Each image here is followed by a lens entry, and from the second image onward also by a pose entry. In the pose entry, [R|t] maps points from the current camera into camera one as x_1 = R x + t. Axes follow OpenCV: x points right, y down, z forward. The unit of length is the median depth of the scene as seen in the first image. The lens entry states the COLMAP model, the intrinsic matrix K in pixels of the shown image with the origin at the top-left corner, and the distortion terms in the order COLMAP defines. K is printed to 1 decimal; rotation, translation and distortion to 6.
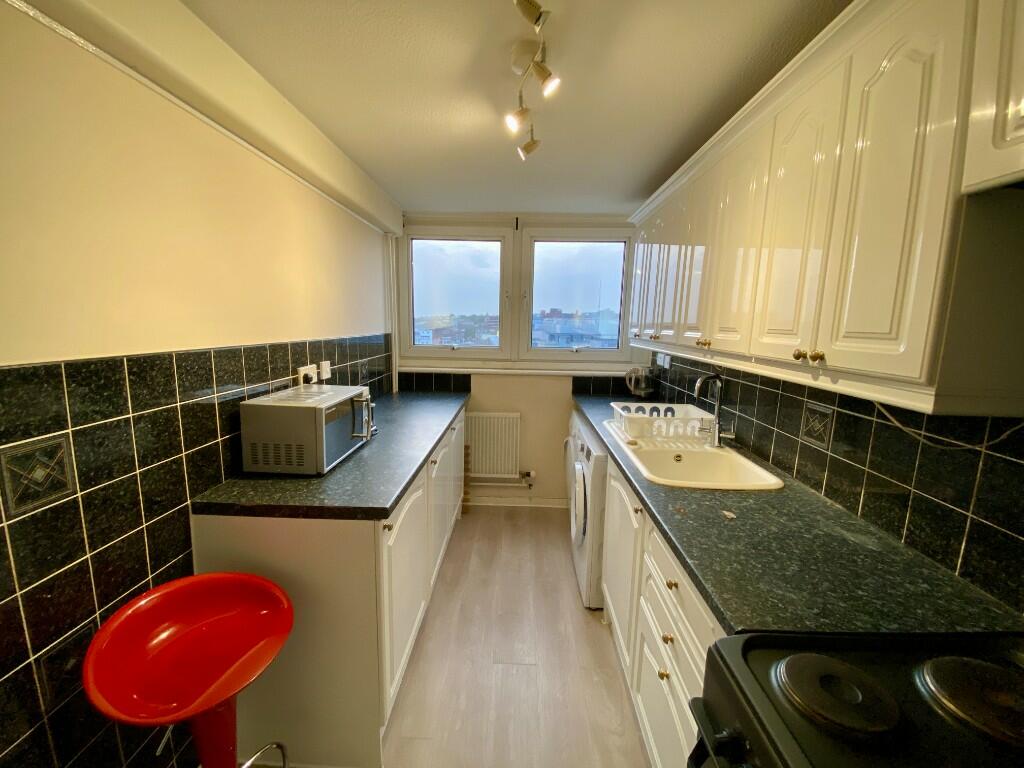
lens RADIAL K [[415.0, 0, 507.7], [0, 415.0, 382.1], [0, 0, 1]] dist [0.023030, -0.023278]
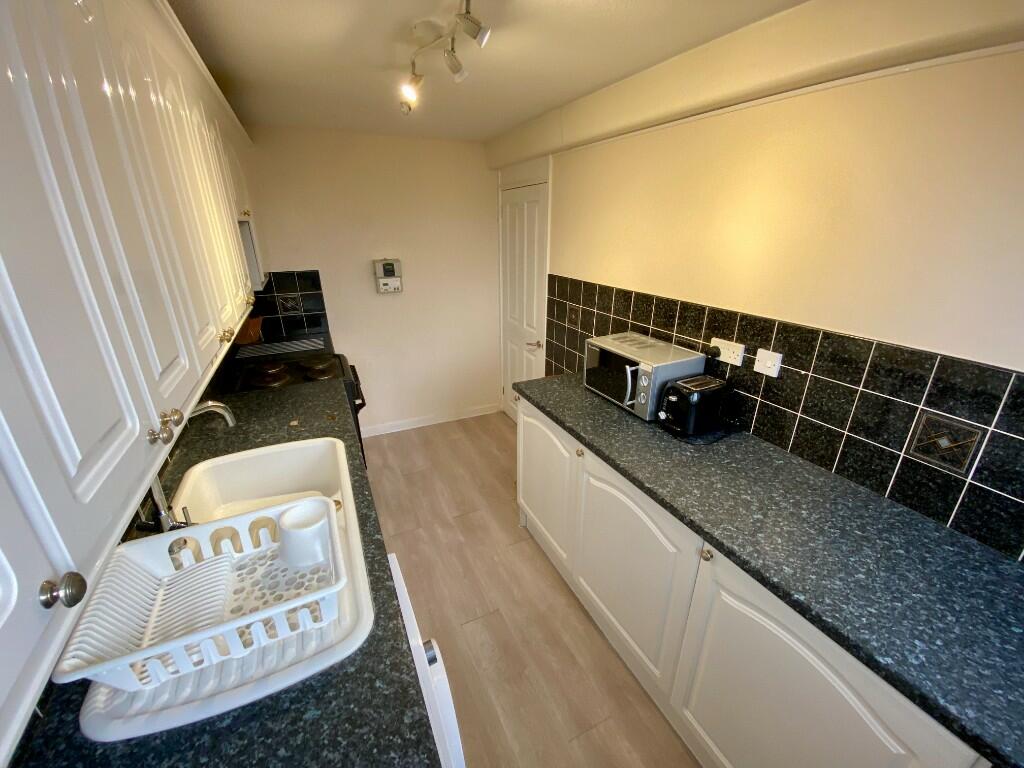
lens RADIAL K [[415.0, 0, 507.7], [0, 415.0, 382.1], [0, 0, 1]] dist [0.023030, -0.023278]
pose [[-0.888525, 0.143964, -0.435657, 0.412464], [-0.084099, 0.882315, 0.463085, -0.428272], [0.451054, 0.448101, -0.771852, 1.980868]]
